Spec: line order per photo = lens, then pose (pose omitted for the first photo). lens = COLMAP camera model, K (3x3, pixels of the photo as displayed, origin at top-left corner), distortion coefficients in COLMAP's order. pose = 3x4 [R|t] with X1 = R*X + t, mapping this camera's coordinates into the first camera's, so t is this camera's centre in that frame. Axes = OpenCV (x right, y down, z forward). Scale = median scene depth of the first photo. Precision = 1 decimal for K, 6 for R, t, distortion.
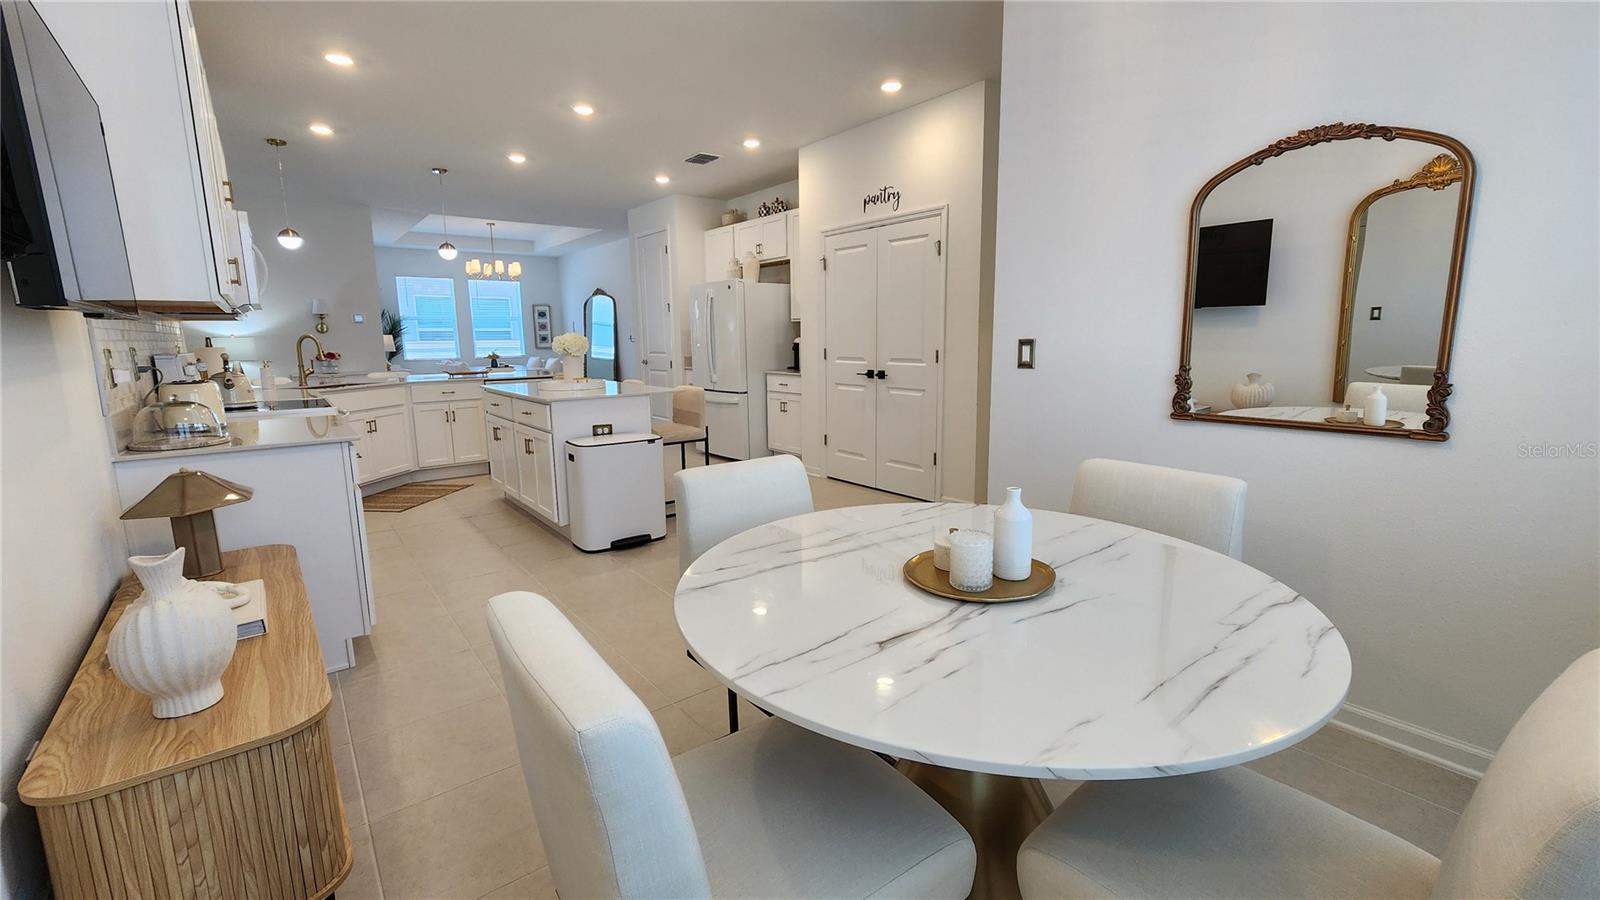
lens RADIAL K [[663.2, 0, 804.0], [0, 663.2, 440.9], [0, 0, 1]] dist [0.001926, 0.002348]
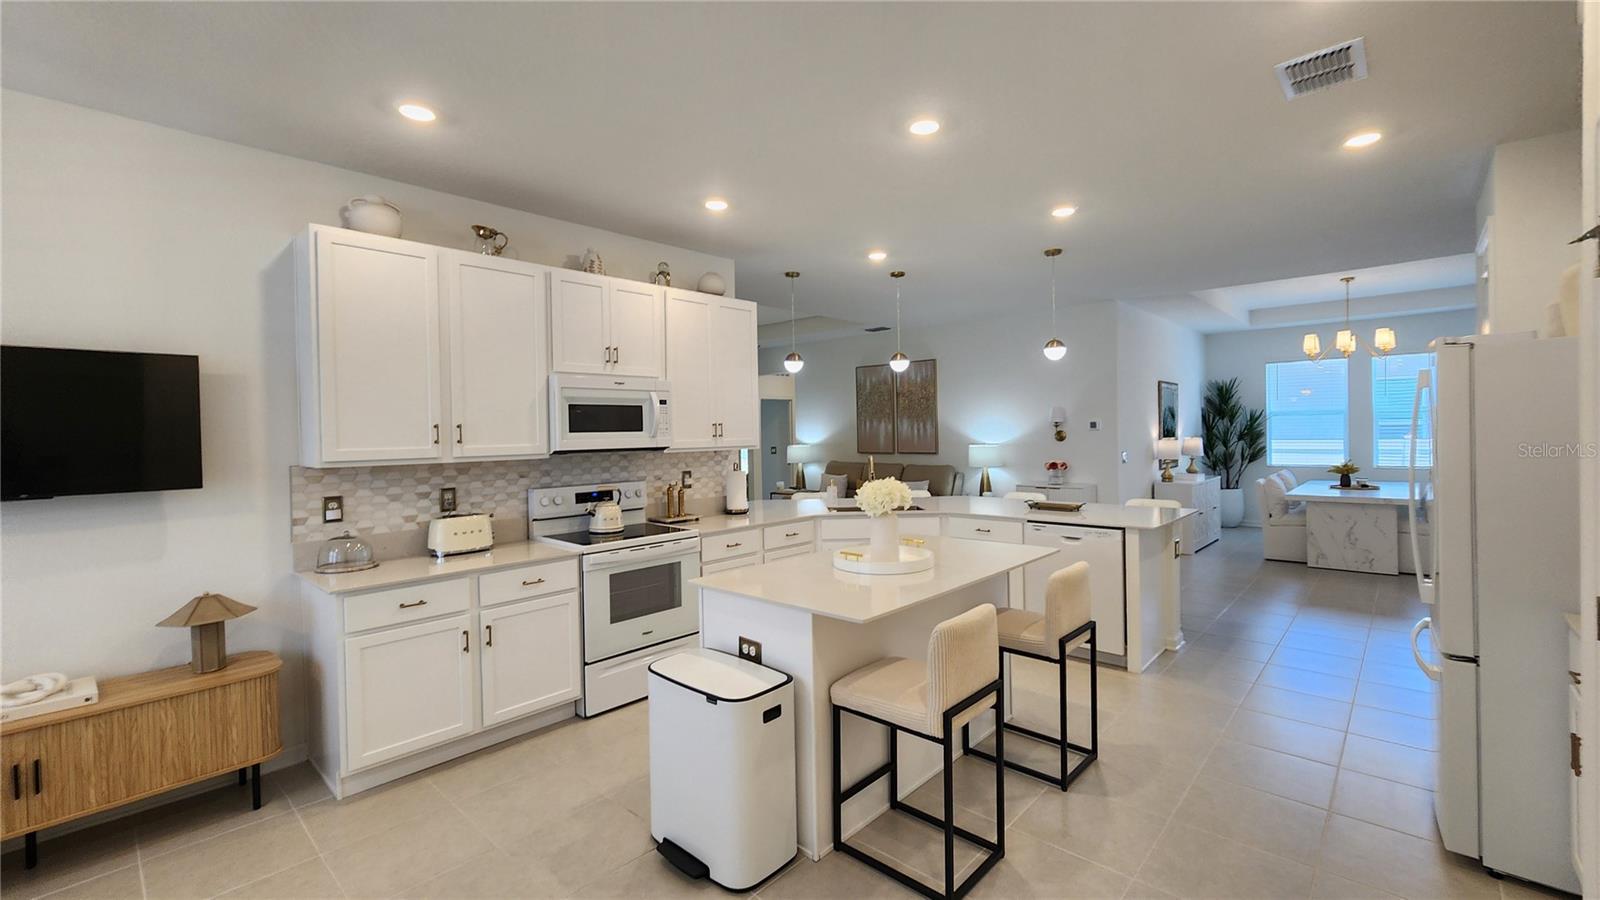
lens RADIAL K [[663.2, 0, 813.5], [0, 663.2, 442.7], [0, 0, 1]] dist [0.001926, 0.002348]
pose [[0.150246, 0.024541, -0.988344, 0.219992], [-0.137424, 0.990505, 0.003703, -0.155748], [0.979051, 0.135266, 0.152192, 0.677675]]
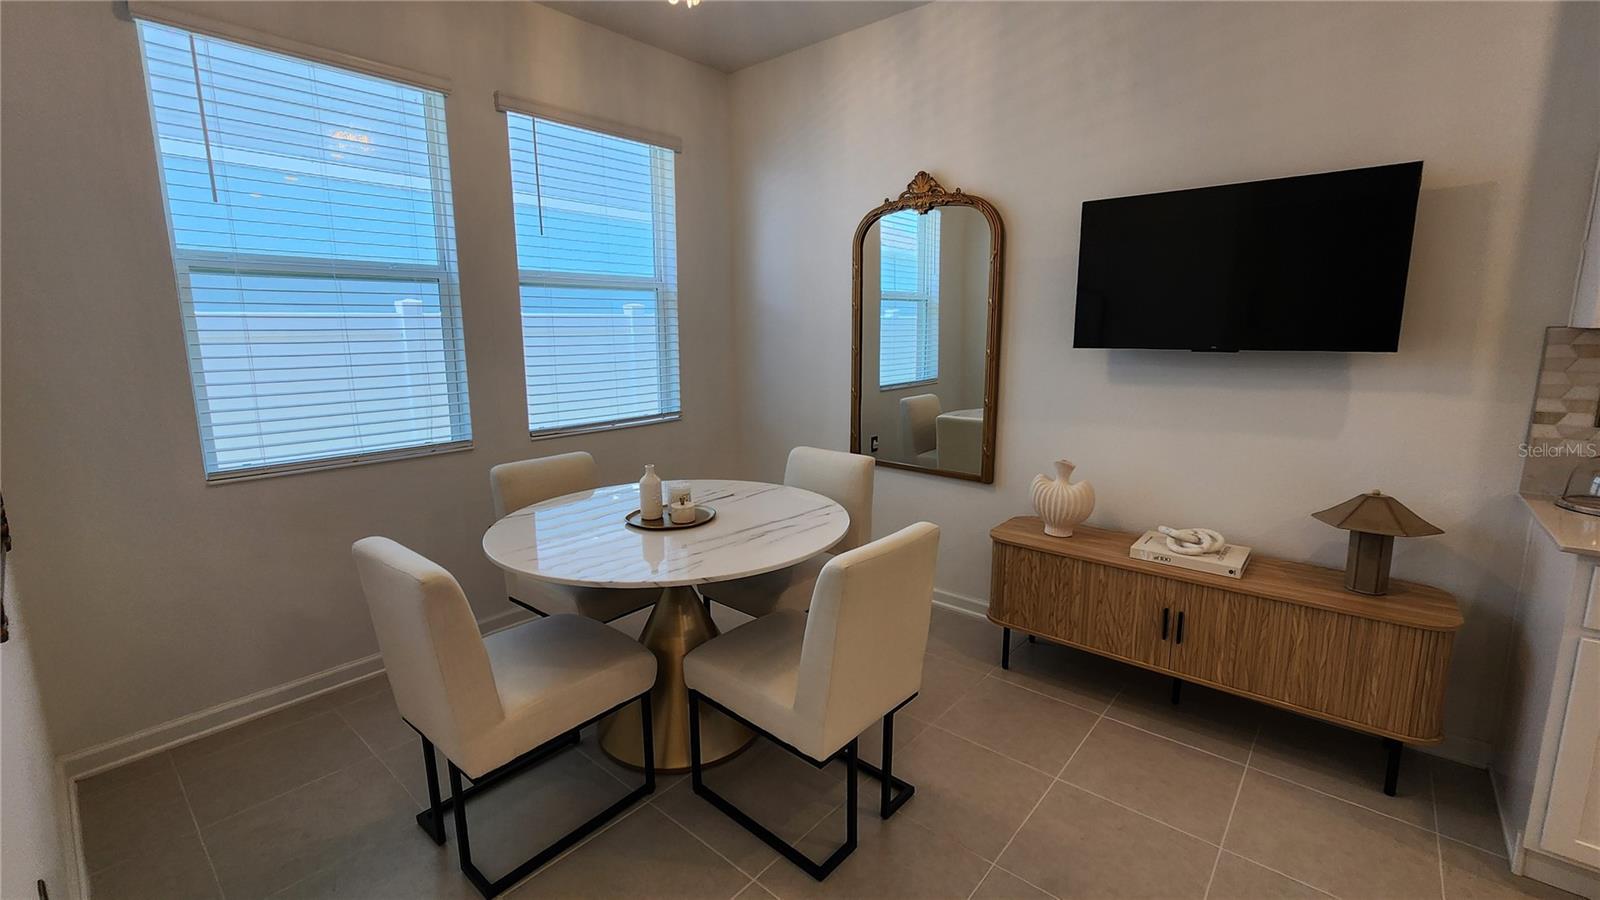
lens RADIAL K [[663.2, 0, 806.7], [0, 663.2, 436.4], [0, 0, 1]] dist [0.001926, 0.002348]
pose [[-0.984984, 0.049235, -0.165474, 0.050787], [-0.006057, 0.948027, 0.318131, -0.129142], [0.172537, 0.314356, -0.933494, 0.612983]]
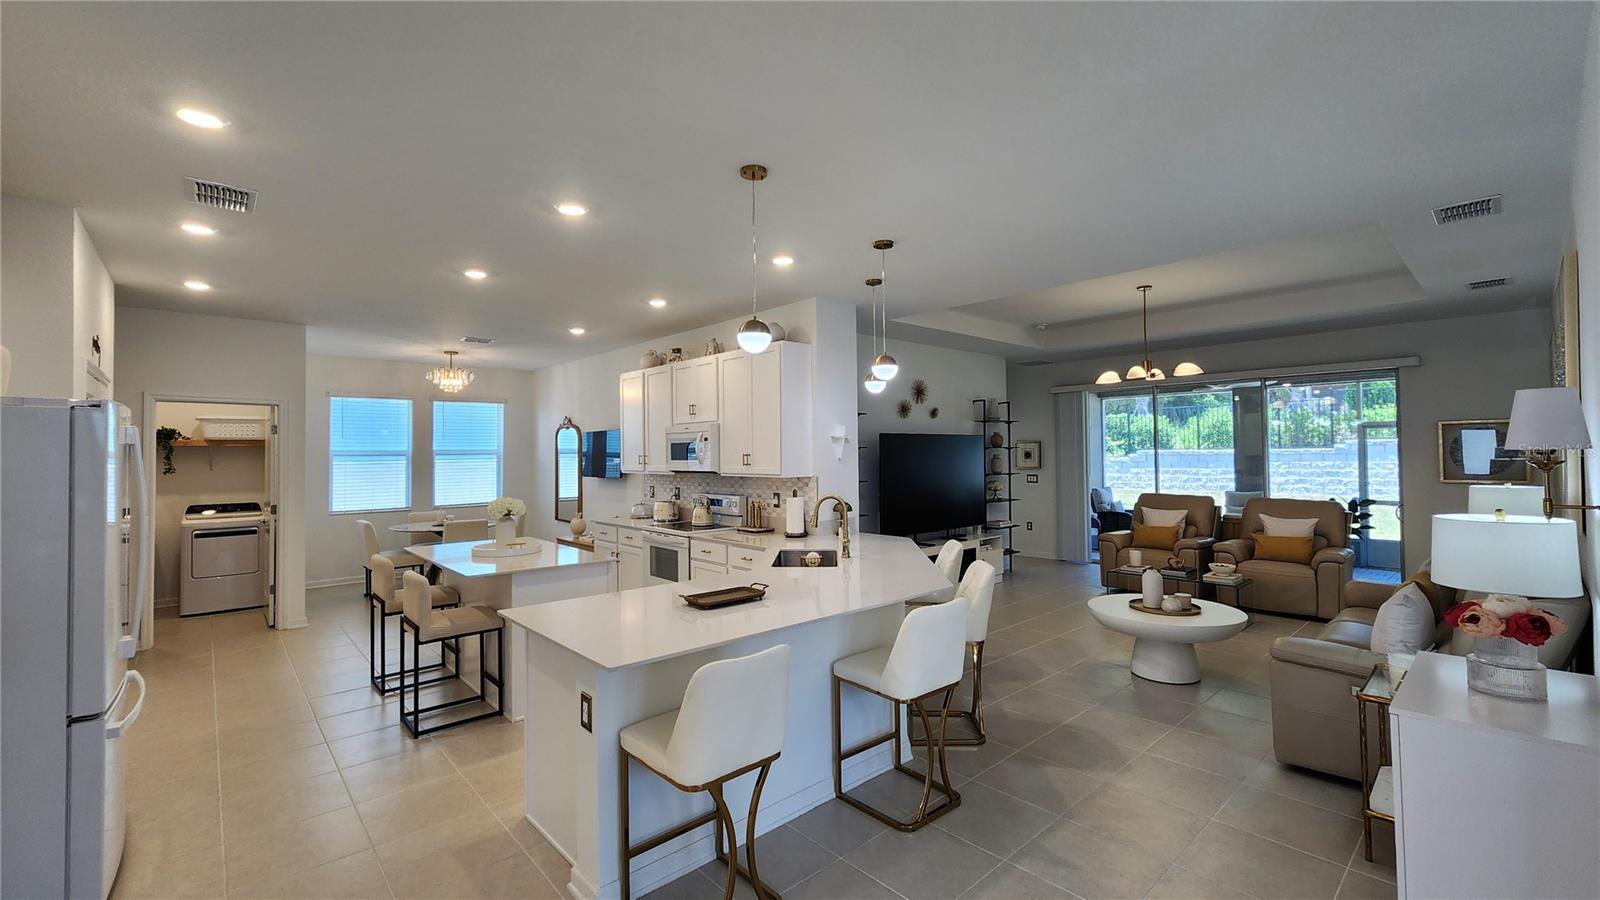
lens RADIAL K [[663.2, 0, 803.1], [0, 663.2, 441.6], [0, 0, 1]] dist [0.001926, 0.002348]
pose [[-0.998377, 0.020053, -0.053307, -0.566788], [0.012543, 0.990401, 0.137651, -0.299739], [0.055555, 0.136759, -0.989045, 1.577812]]
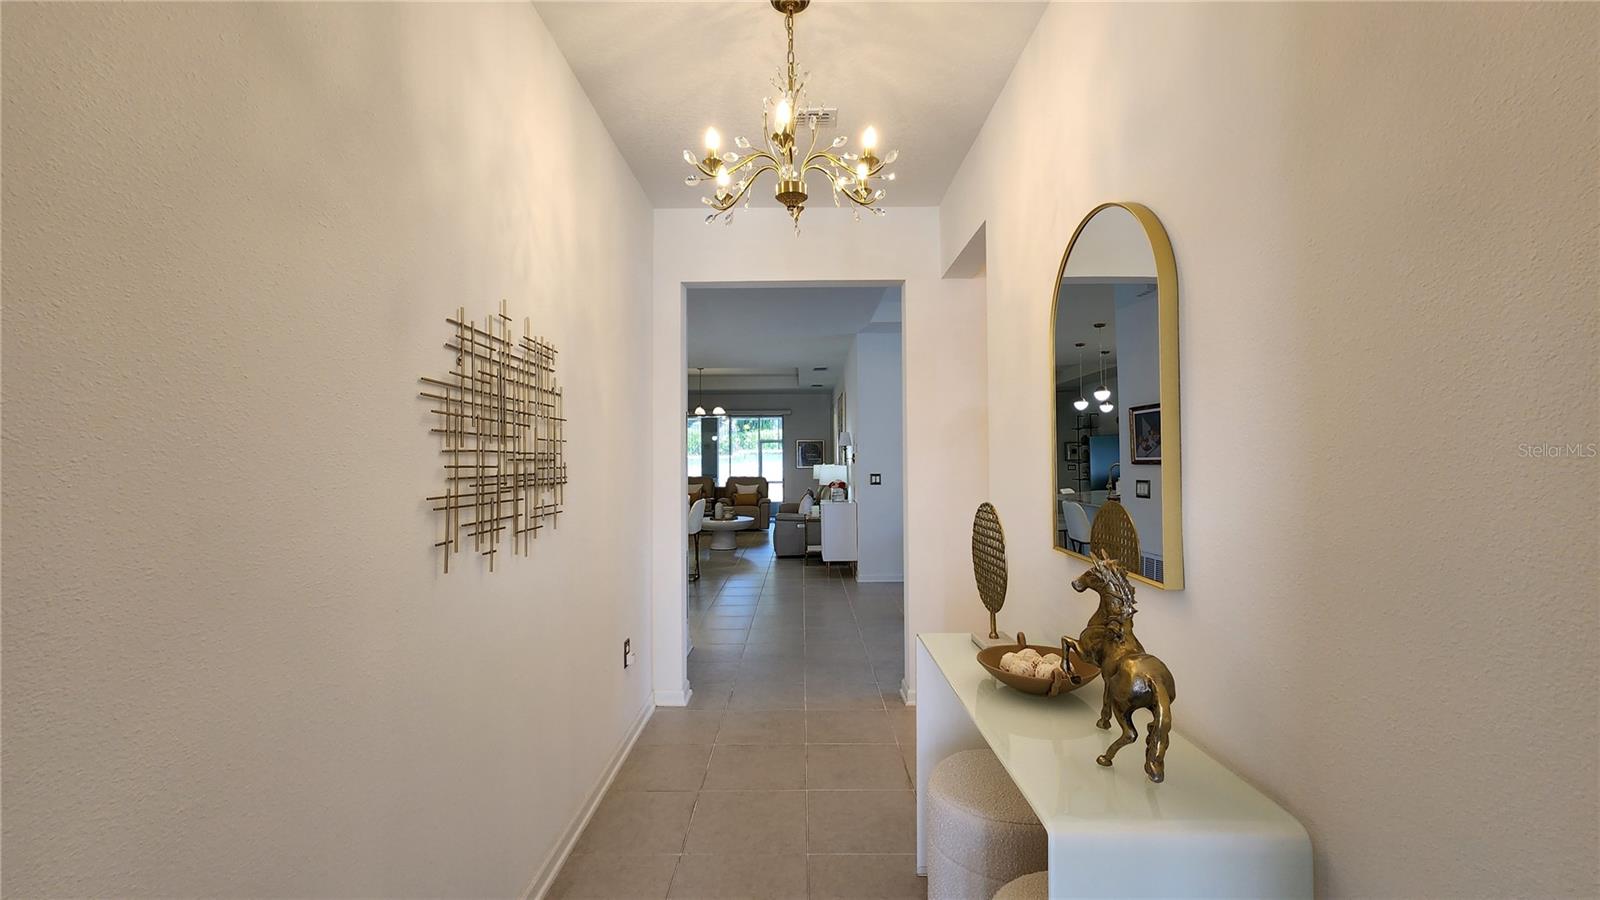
lens RADIAL K [[663.2, 0, 794.6], [0, 663.2, 453.9], [0, 0, 1]] dist [0.001926, 0.002348]
pose [[-0.641741, 0.005907, -0.766899, 0.180353], [-0.109003, 0.989116, 0.098833, -0.355706], [0.759136, 0.147020, -0.634112, 2.074249]]
